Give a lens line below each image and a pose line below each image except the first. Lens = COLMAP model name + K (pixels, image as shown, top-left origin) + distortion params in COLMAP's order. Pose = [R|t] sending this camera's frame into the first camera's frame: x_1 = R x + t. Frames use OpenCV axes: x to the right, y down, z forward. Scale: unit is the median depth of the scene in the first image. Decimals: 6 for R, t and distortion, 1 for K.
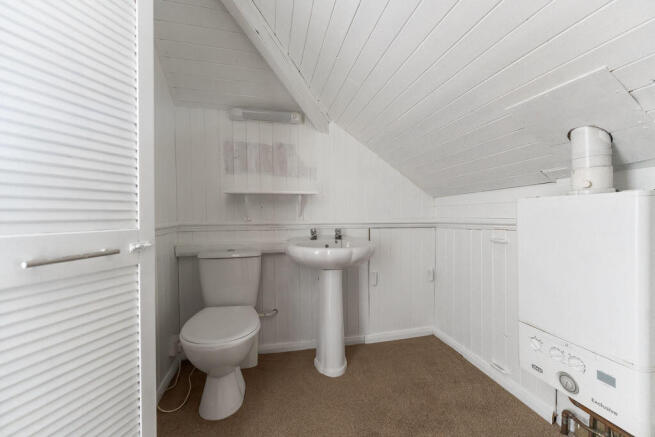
lens RADIAL K [[259.1, 0, 327.5], [0, 259.1, 218.5], [0, 0, 1]] dist [0.000744, -0.000092]
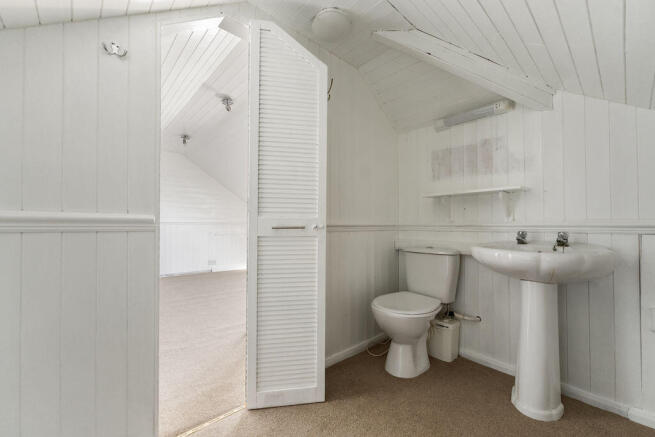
lens RADIAL K [[264.9, 0, 327.5], [0, 264.9, 218.5], [0, 0, 1]] dist [0.000919, -0.000171]
pose [[0.489130, -0.017490, -0.872035, 0.390731], [-0.023135, 0.999187, -0.033017, 0.042866], [0.871904, 0.036324, 0.488328, 0.046428]]
